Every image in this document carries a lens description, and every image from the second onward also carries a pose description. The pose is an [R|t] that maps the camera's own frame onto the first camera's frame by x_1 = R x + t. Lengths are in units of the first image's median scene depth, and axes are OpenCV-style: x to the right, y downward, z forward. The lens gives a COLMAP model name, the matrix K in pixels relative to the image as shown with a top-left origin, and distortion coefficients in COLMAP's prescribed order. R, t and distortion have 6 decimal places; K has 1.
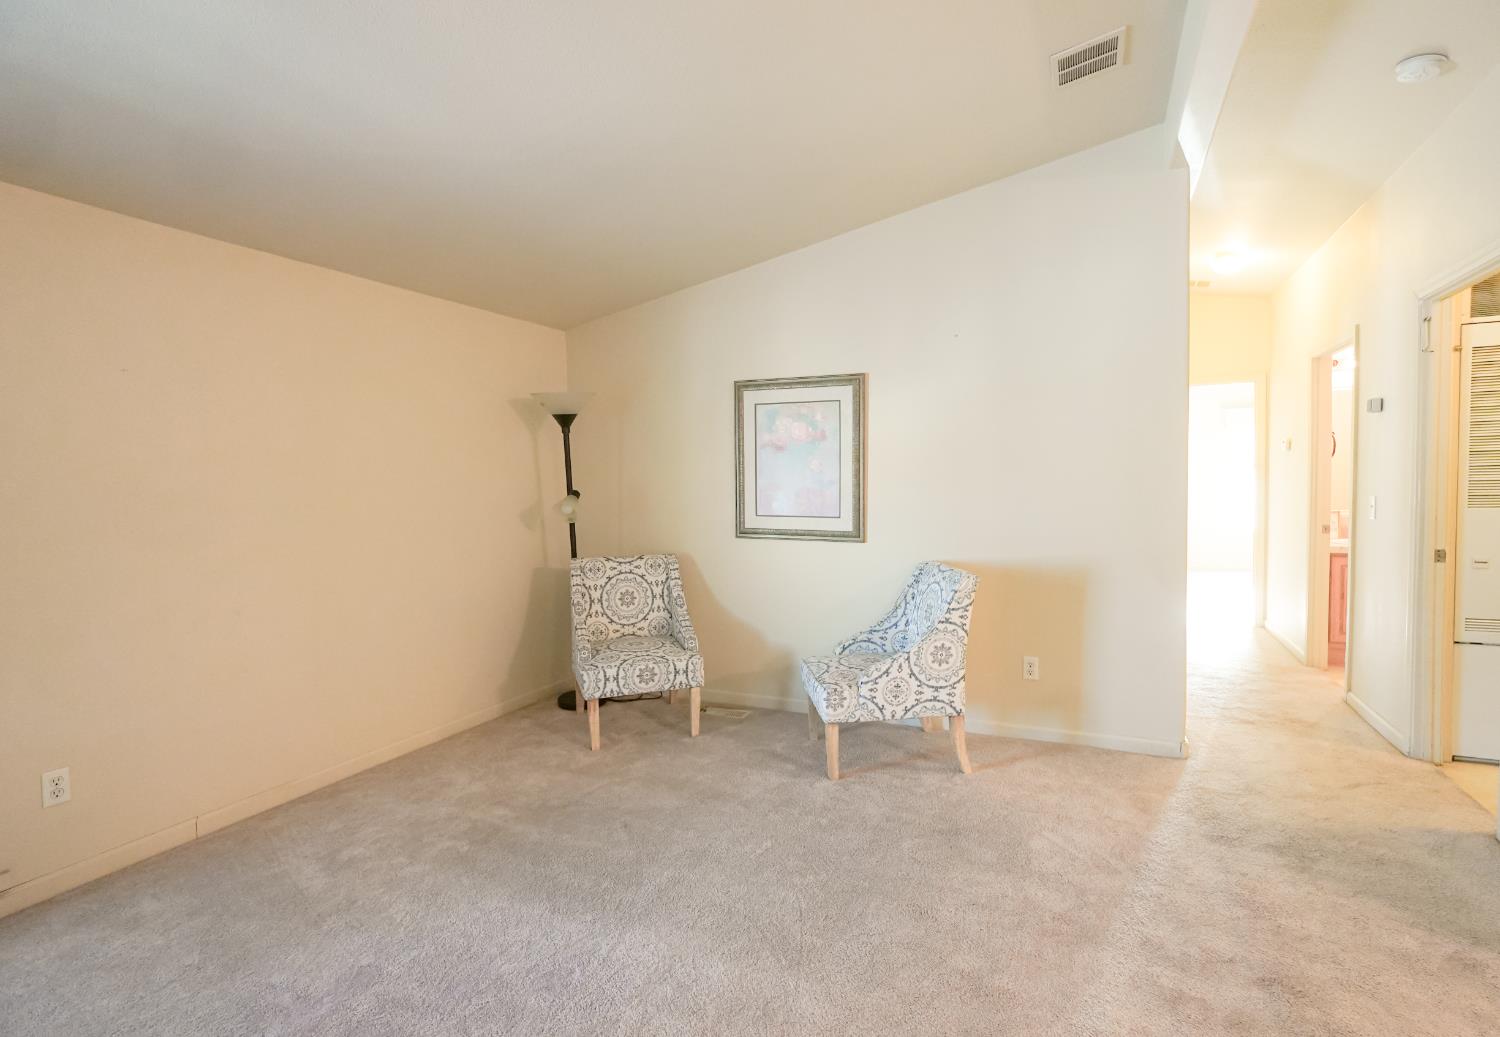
lens RADIAL K [[696.7, 0, 746.1], [0, 696.7, 515.8], [0, 0, 1]] dist [0.001372, 0.001449]
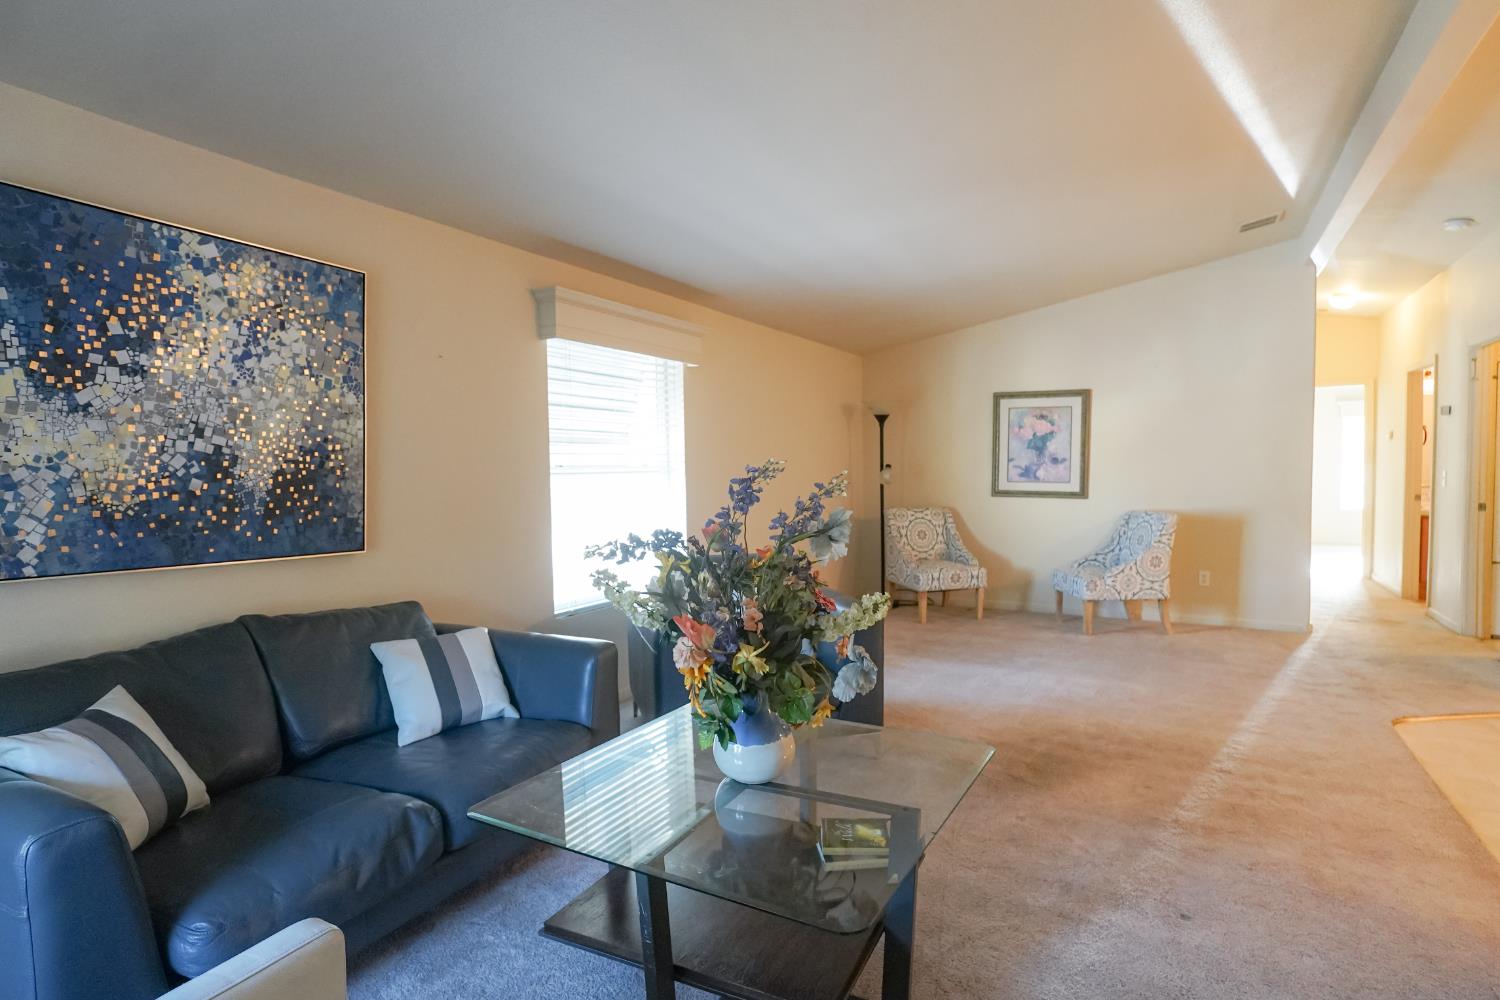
lens RADIAL K [[727.7, 0, 756.0], [0, 727.7, 500.0], [0, 0, 1]] dist [0.016366, 0.000371]
pose [[0.997529, 0.010956, -0.069395, -0.454299], [-0.011129, 0.999936, -0.002102, 0.053136], [0.069367, 0.002869, 0.997587, -0.668233]]
